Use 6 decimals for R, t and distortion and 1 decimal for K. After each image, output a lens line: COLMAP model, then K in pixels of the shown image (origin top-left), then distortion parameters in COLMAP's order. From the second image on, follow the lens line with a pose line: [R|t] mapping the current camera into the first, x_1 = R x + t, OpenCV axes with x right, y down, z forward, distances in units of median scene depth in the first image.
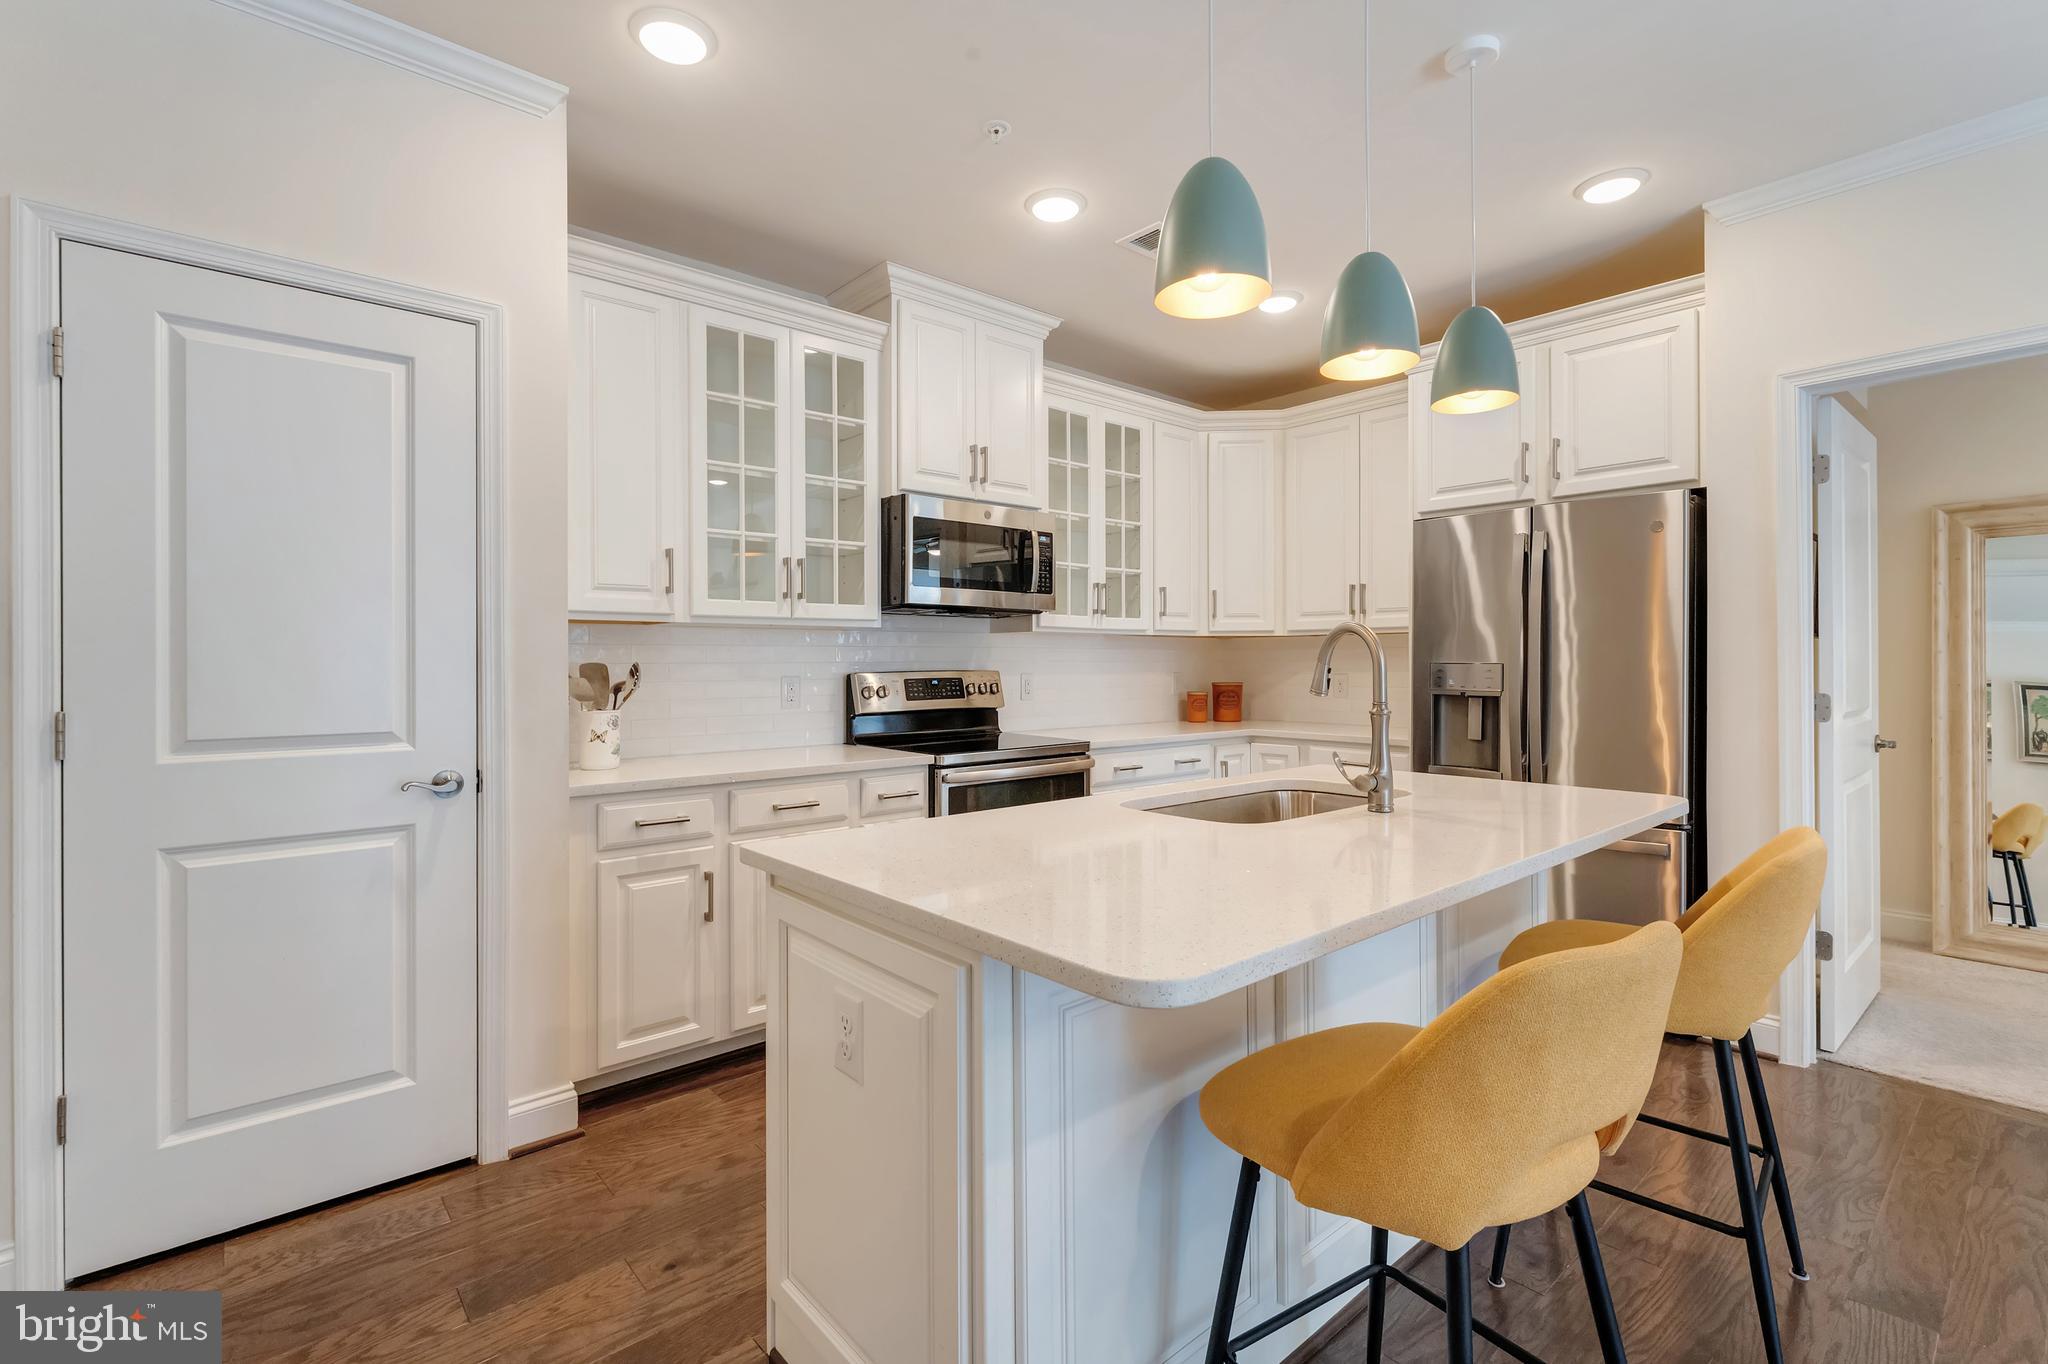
lens RADIAL K [[922.1, 0, 1017.5], [0, 922.1, 661.5], [0, 0, 1]] dist [-0.000610, 0.000075]
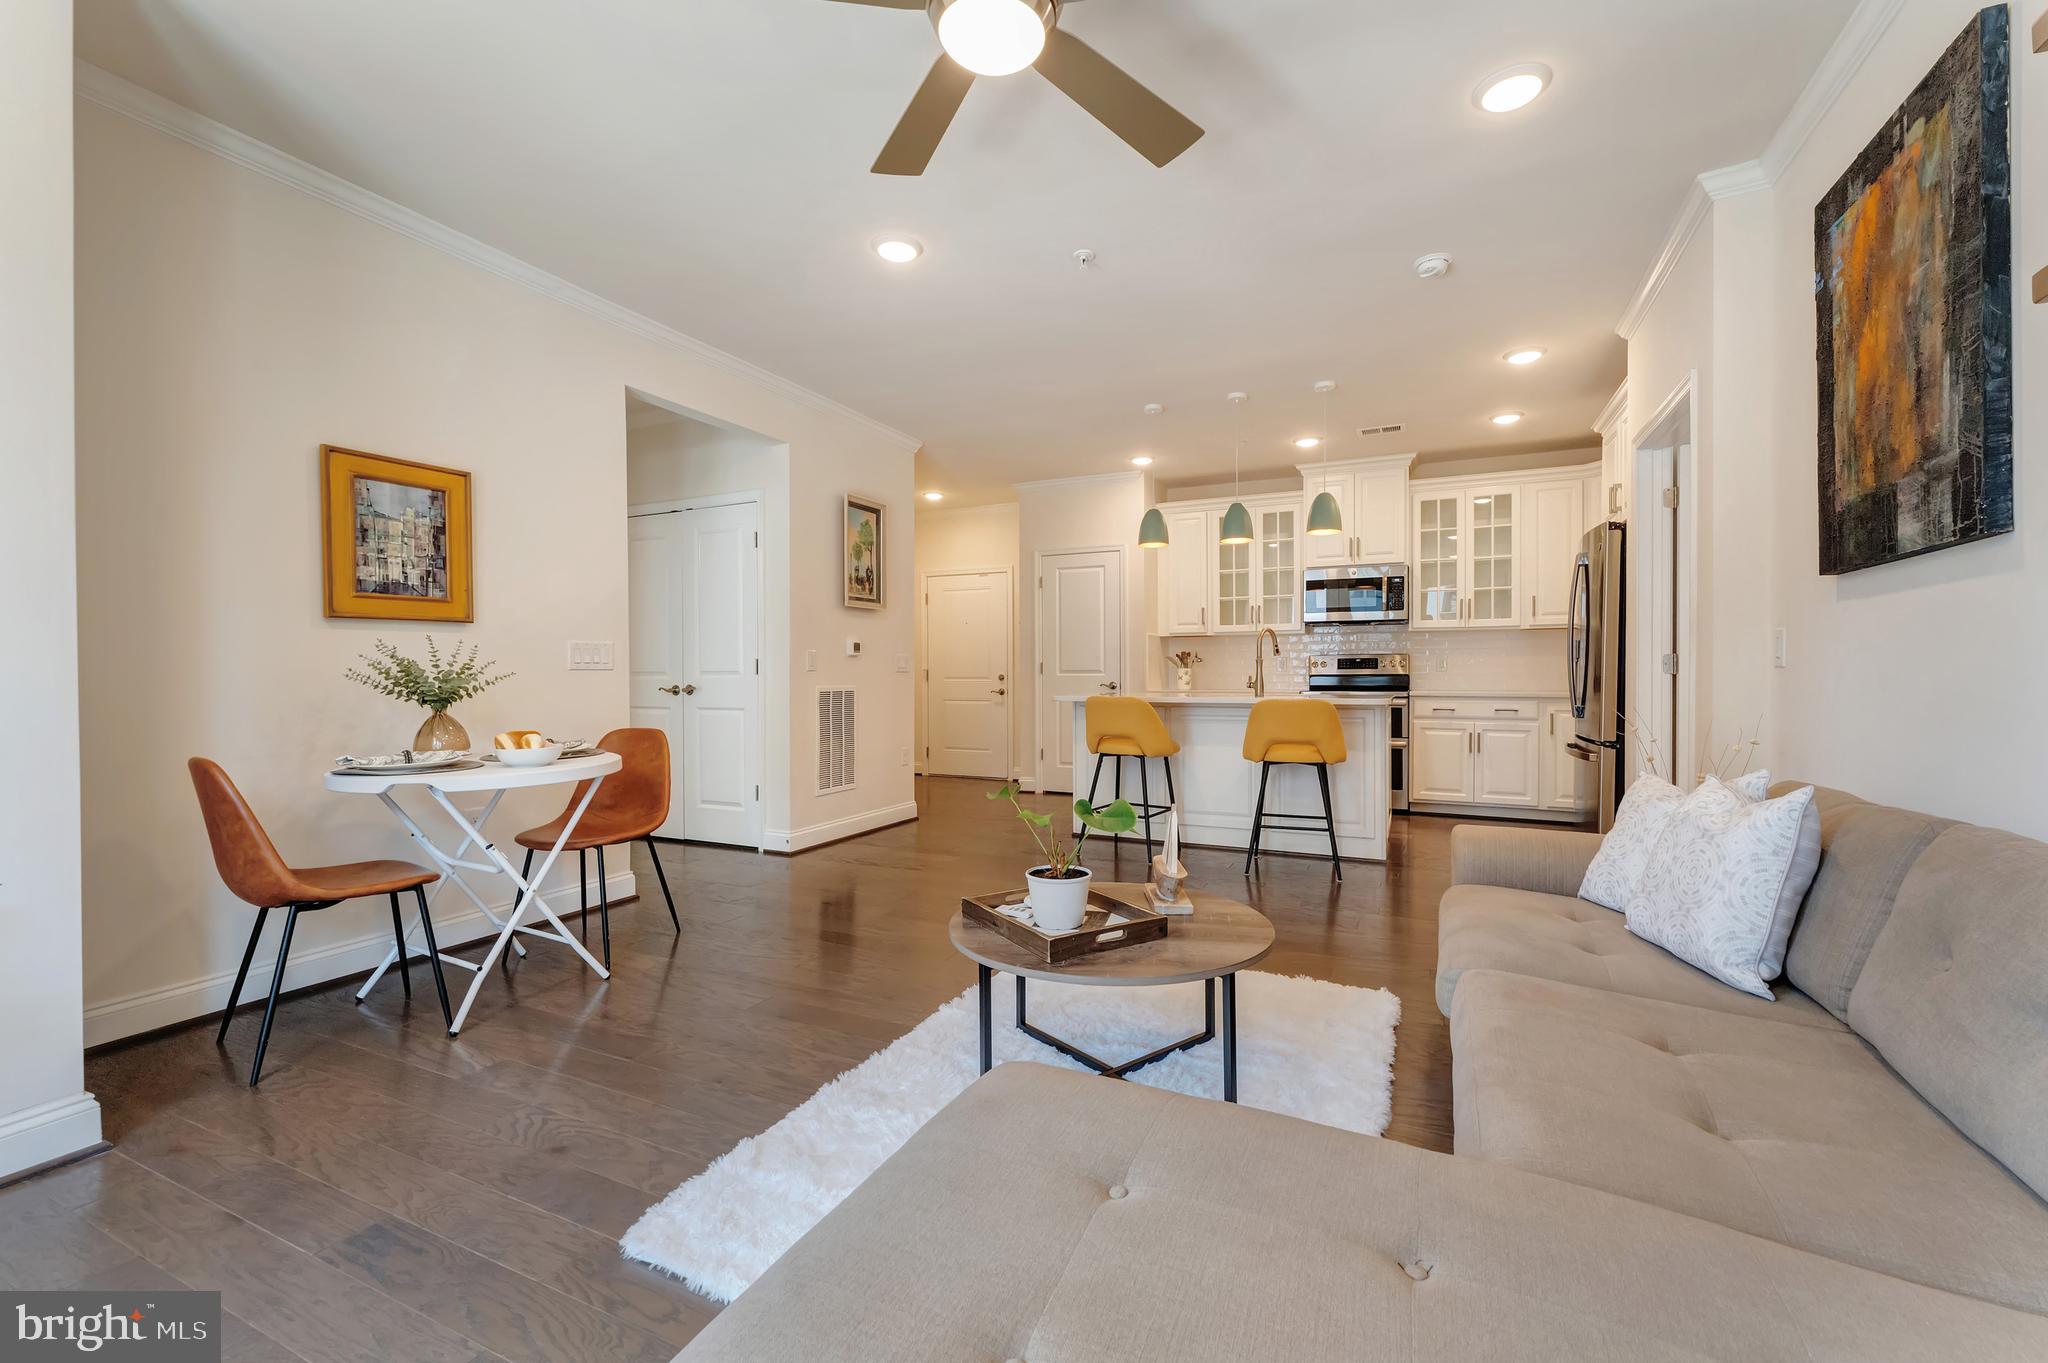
lens RADIAL K [[857.9, 0, 1024.0], [0, 857.9, 681.5], [0, 0, 1]] dist [-0.000774, 0.000048]
pose [[0.403745, 0.010093, -0.914816, 1.403127], [0.002021, 0.999927, 0.011924, 0.049641], [0.914870, -0.006663, 0.403695, -0.388939]]
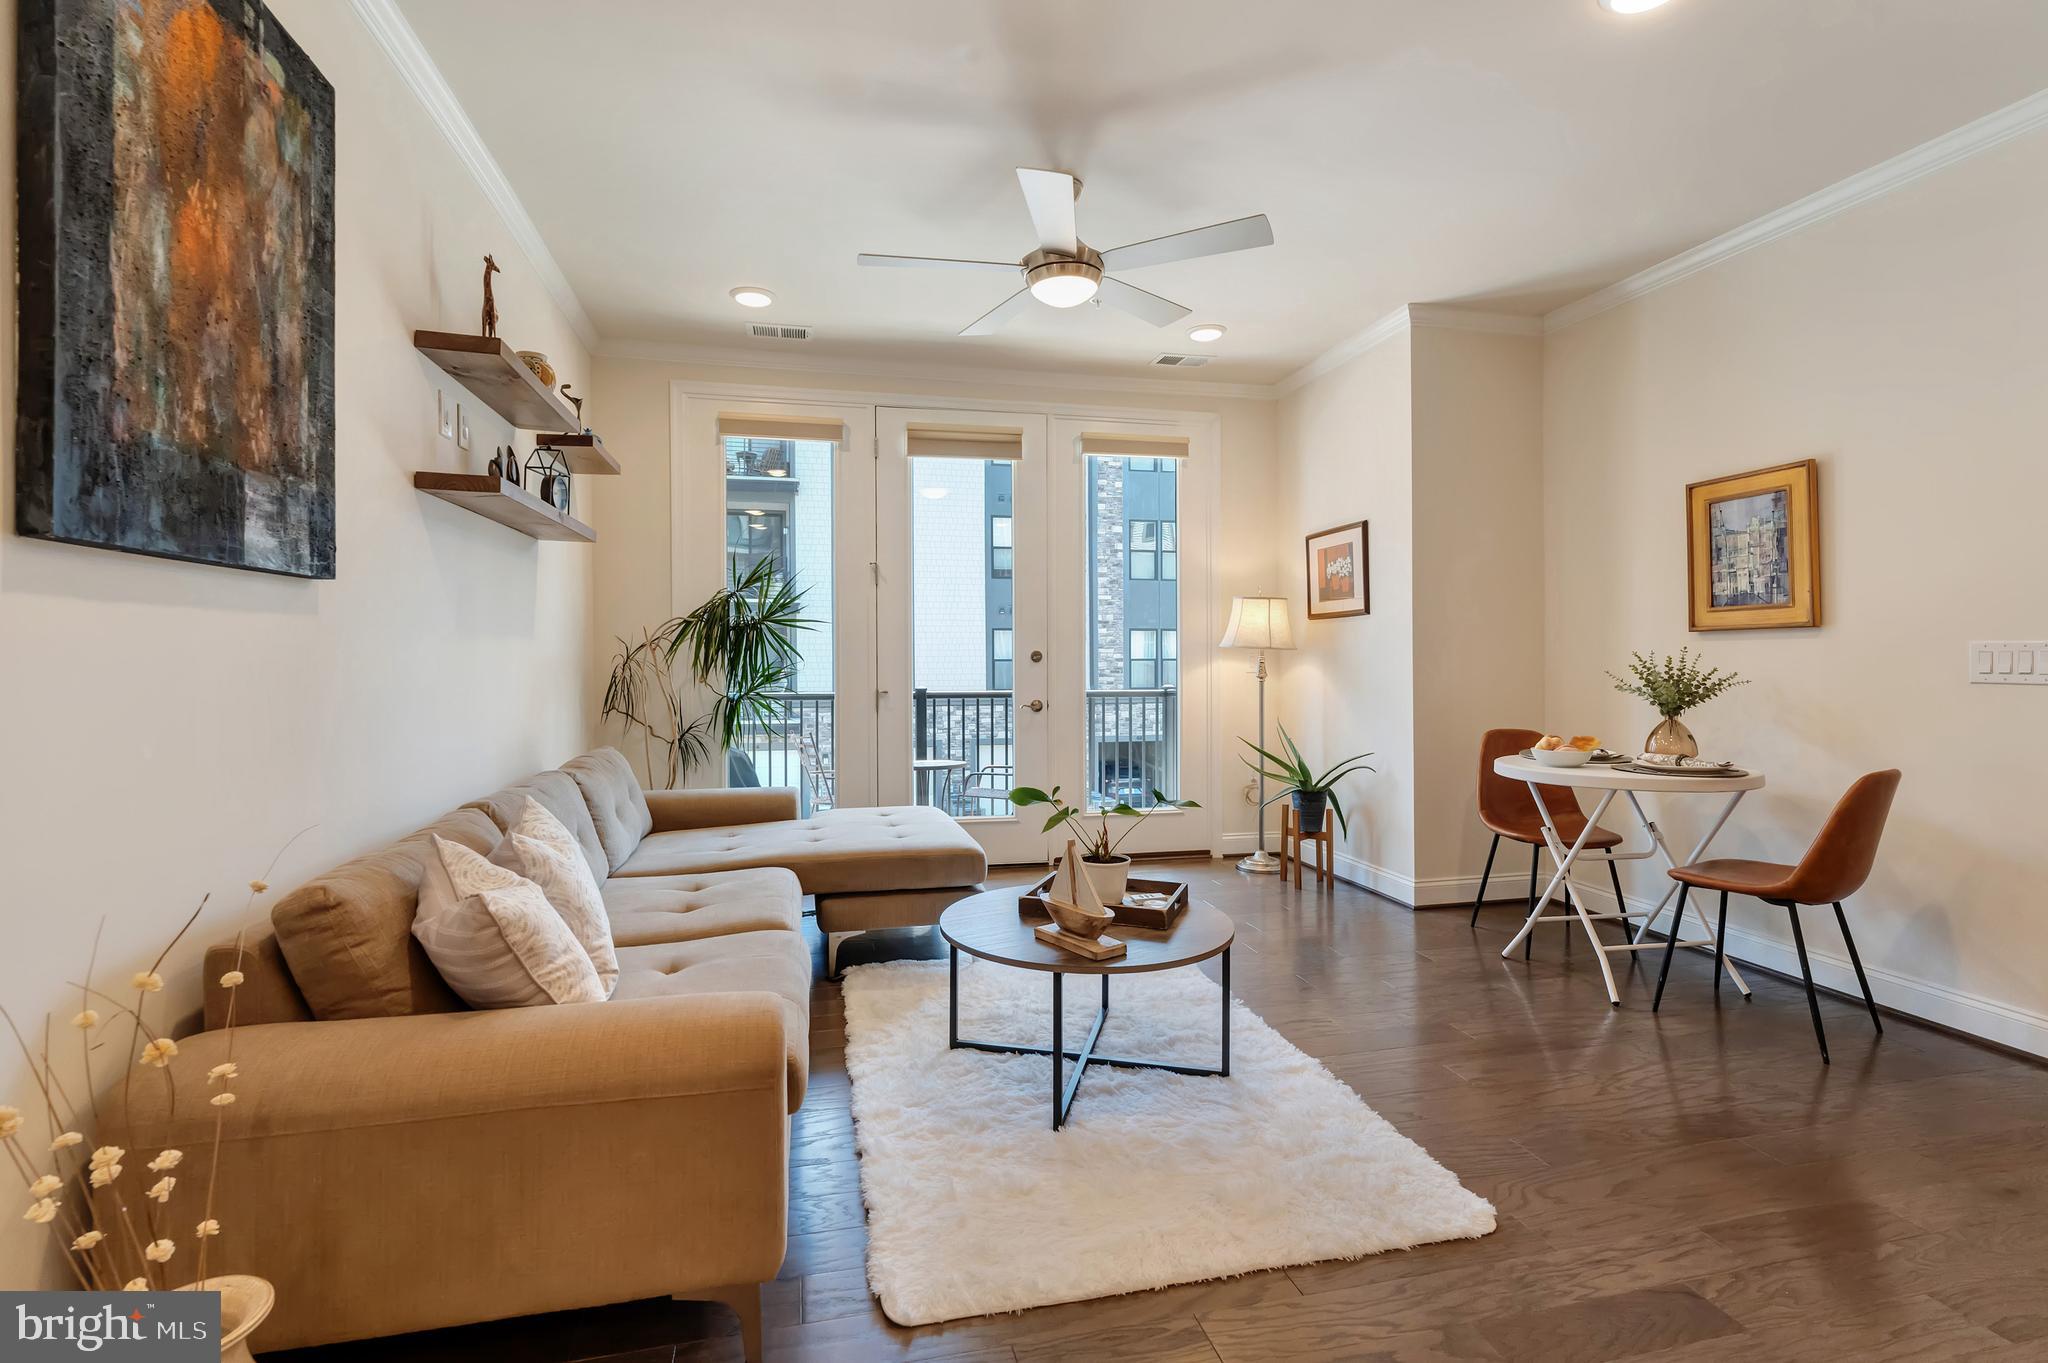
lens RADIAL K [[943.7, 0, 1027.9], [0, 943.7, 656.7], [0, 0, 1]] dist [0.000297, 0.000063]
pose [[-0.886591, 0.003247, 0.462543, 0.535034], [0.003766, 0.999993, 0.000197, 0.020619], [-0.462539, 0.001917, -0.886597, 0.624892]]
